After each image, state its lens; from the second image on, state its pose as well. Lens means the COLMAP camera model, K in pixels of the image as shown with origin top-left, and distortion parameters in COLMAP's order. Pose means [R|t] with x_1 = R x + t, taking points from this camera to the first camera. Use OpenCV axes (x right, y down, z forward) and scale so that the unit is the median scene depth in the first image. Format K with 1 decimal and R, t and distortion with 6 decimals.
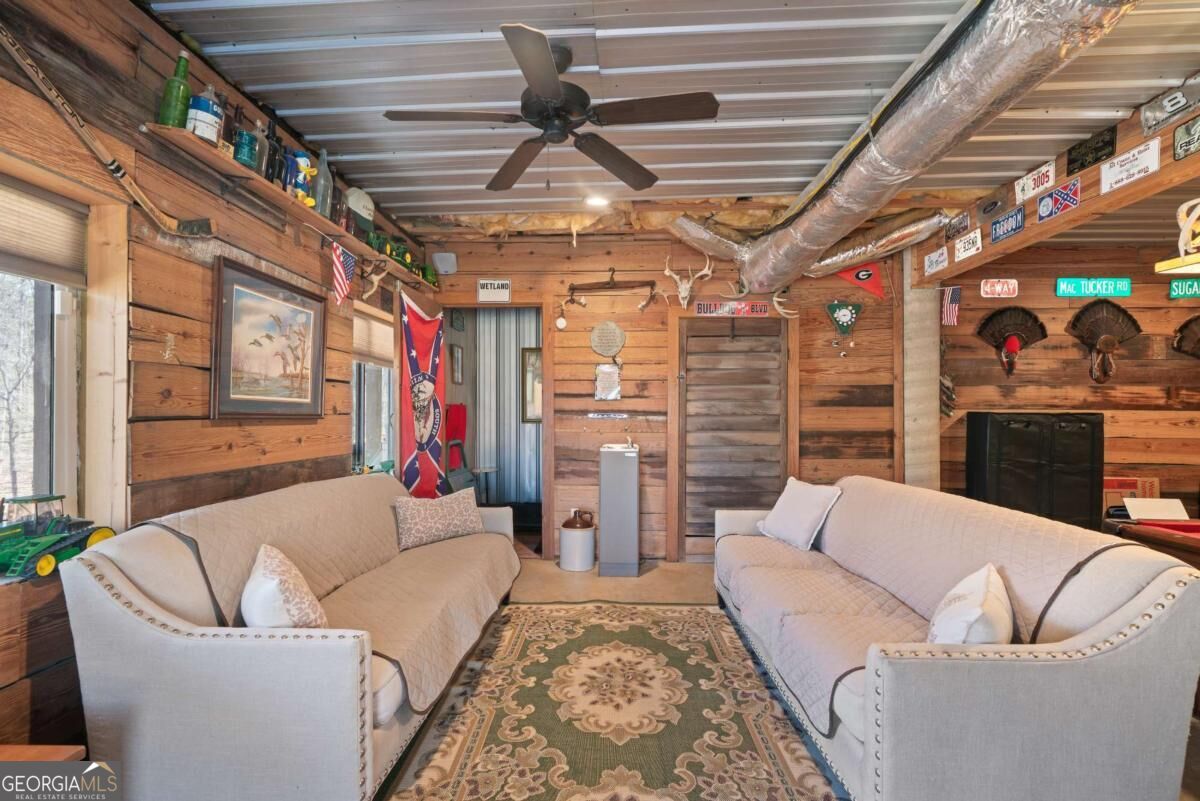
lens RADIAL K [[555.4, 0, 595.6], [0, 555.4, 407.2], [0, 0, 1]] dist [0.001512, 0.000836]
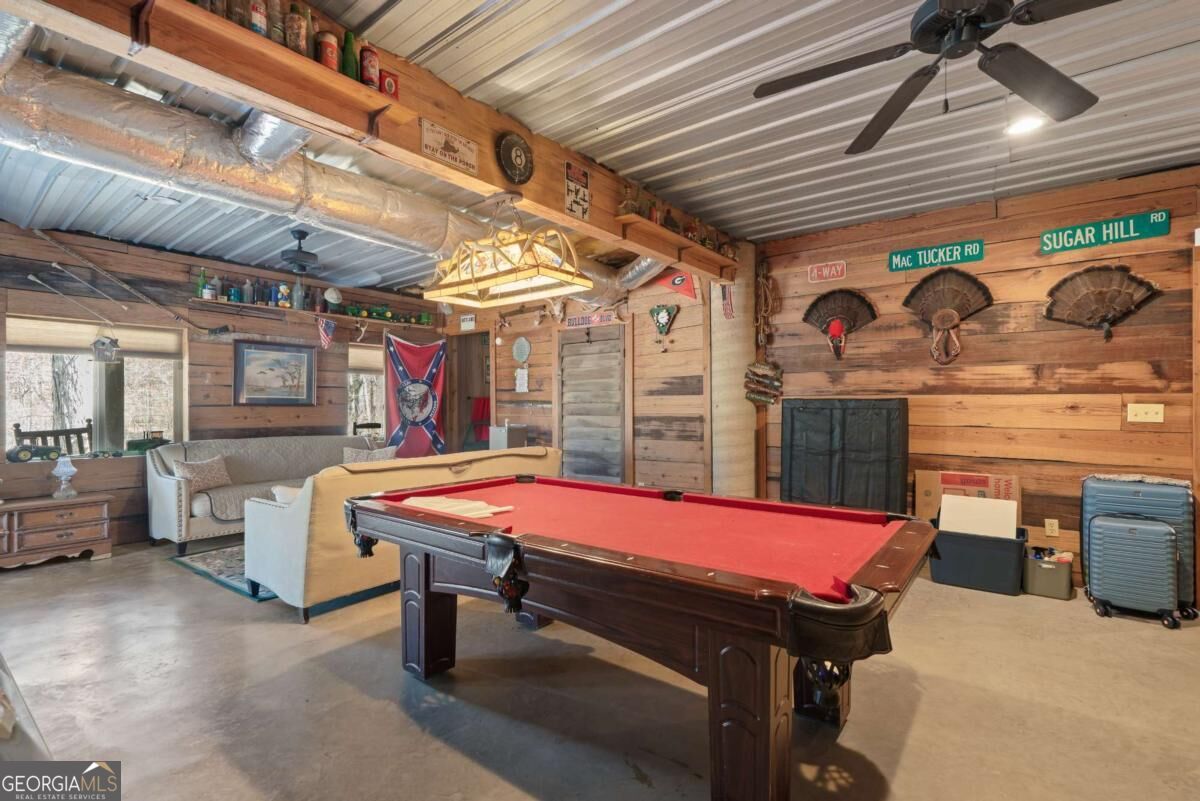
lens RADIAL K [[555.4, 0, 603.1], [0, 555.4, 404.1], [0, 0, 1]] dist [0.001512, 0.000836]
pose [[0.815819, -0.006108, -0.578275, 1.016778], [0.011802, 0.999912, 0.006088, 0.008458], [0.578187, -0.011792, 0.815819, -0.028754]]
